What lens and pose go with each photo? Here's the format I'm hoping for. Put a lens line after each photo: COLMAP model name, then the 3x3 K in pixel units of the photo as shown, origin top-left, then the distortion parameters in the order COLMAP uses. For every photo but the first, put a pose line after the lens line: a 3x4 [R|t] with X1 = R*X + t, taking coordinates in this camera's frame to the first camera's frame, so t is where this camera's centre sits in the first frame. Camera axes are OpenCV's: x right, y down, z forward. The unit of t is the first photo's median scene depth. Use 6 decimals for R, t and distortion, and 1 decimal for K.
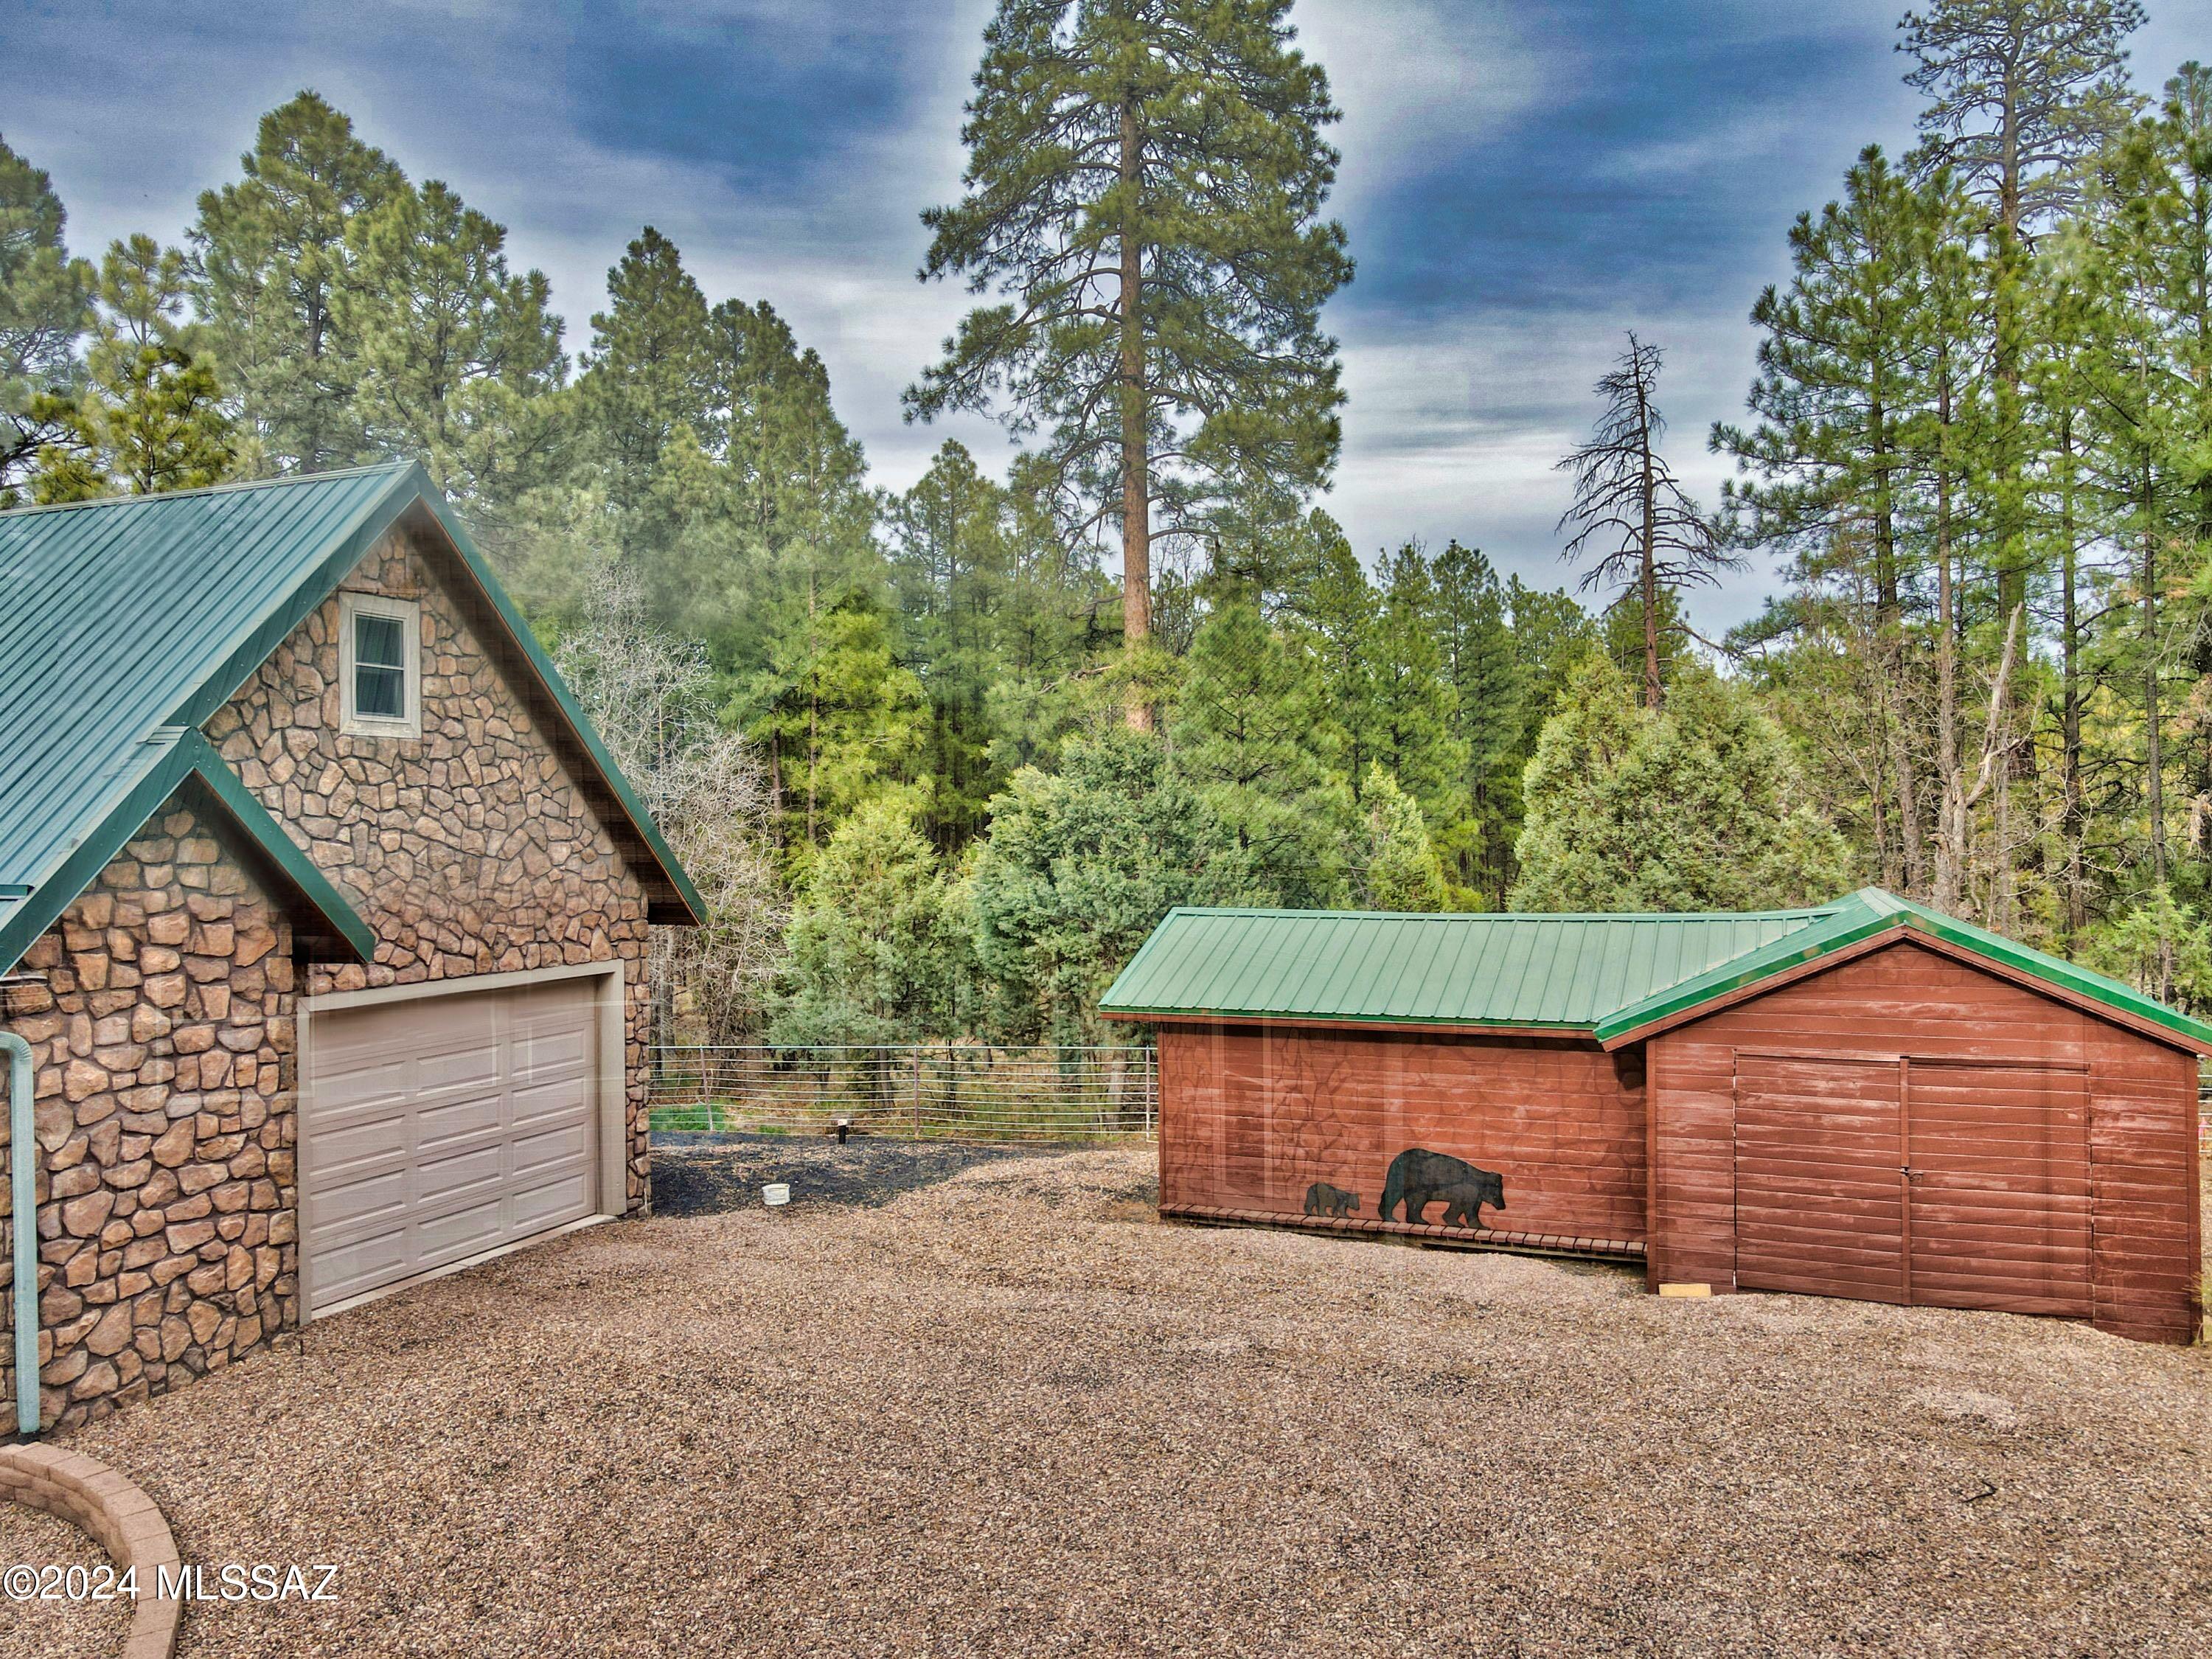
lens RADIAL K [[1593.3, 0, 1100.4], [0, 1593.3, 833.6], [0, 0, 1]] dist [0.032127, -0.027637]
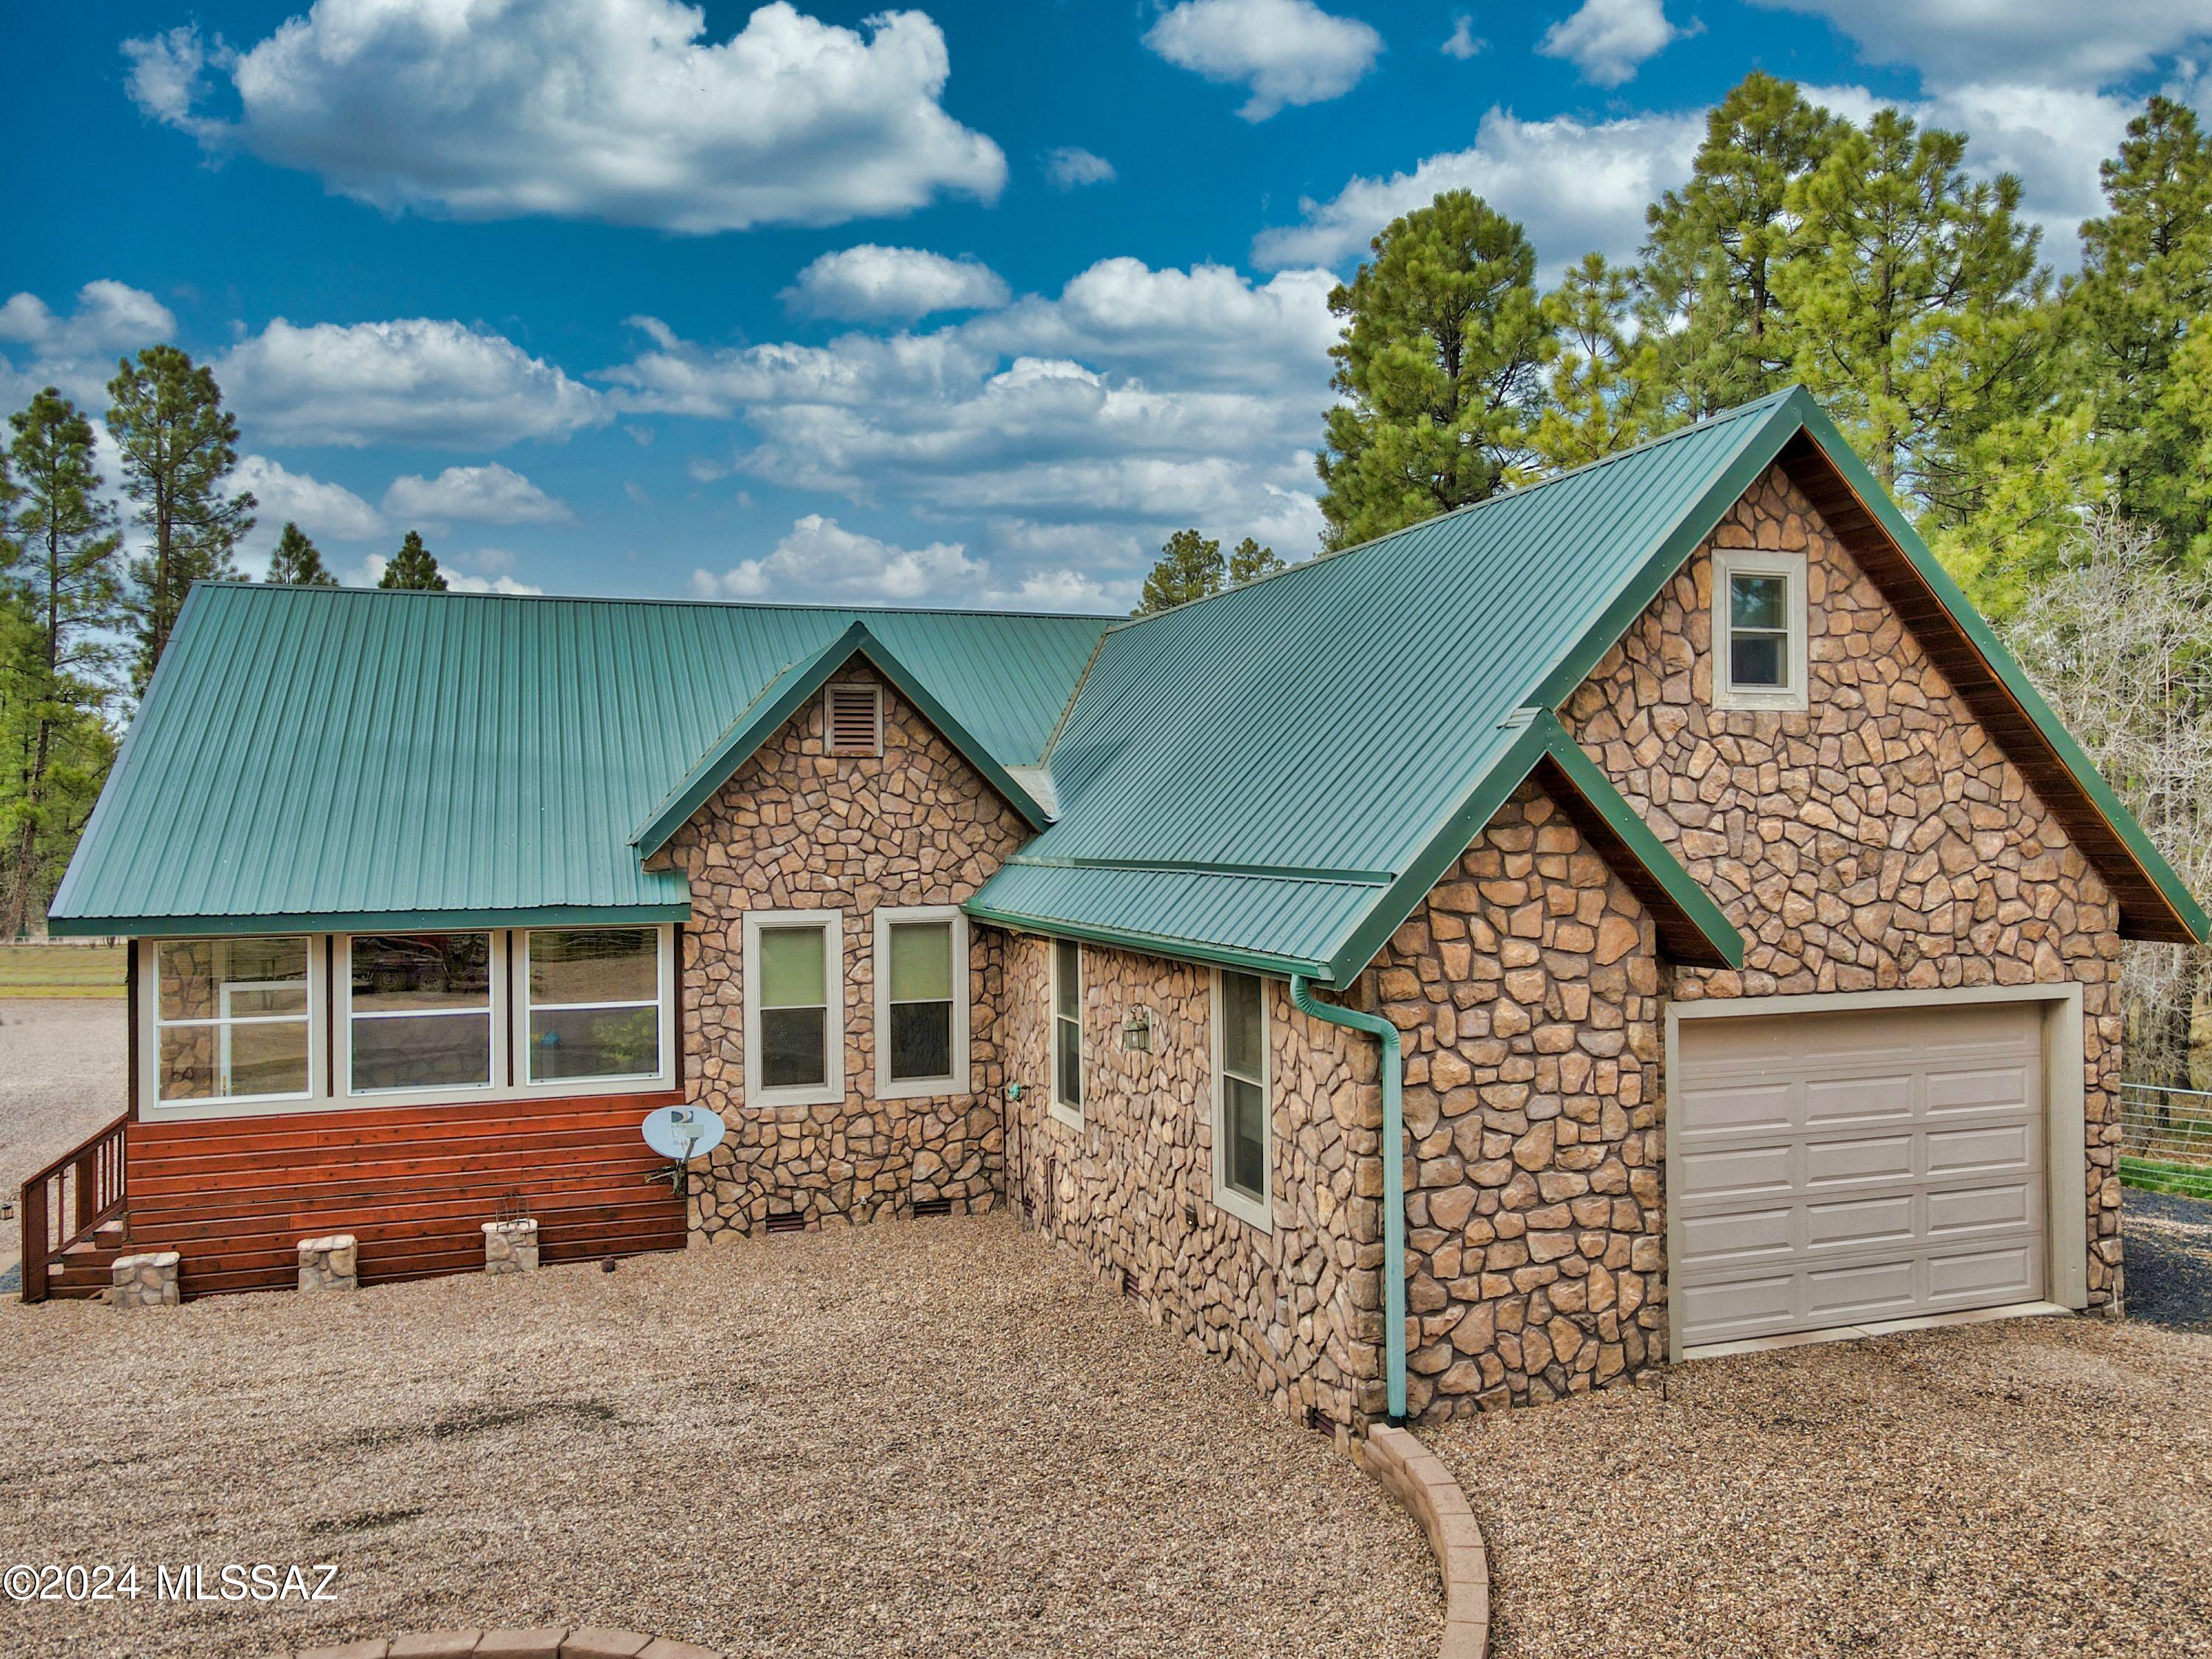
lens RADIAL K [[1593.3, 0, 1115.8], [0, 1593.3, 833.0], [0, 0, 1]] dist [0.032127, -0.027637]
pose [[0.654592, 0.002713, -0.755978, -0.018241], [0.002288, 0.999982, 0.005570, 0.000678], [0.755979, -0.005376, 0.654574, 0.161734]]
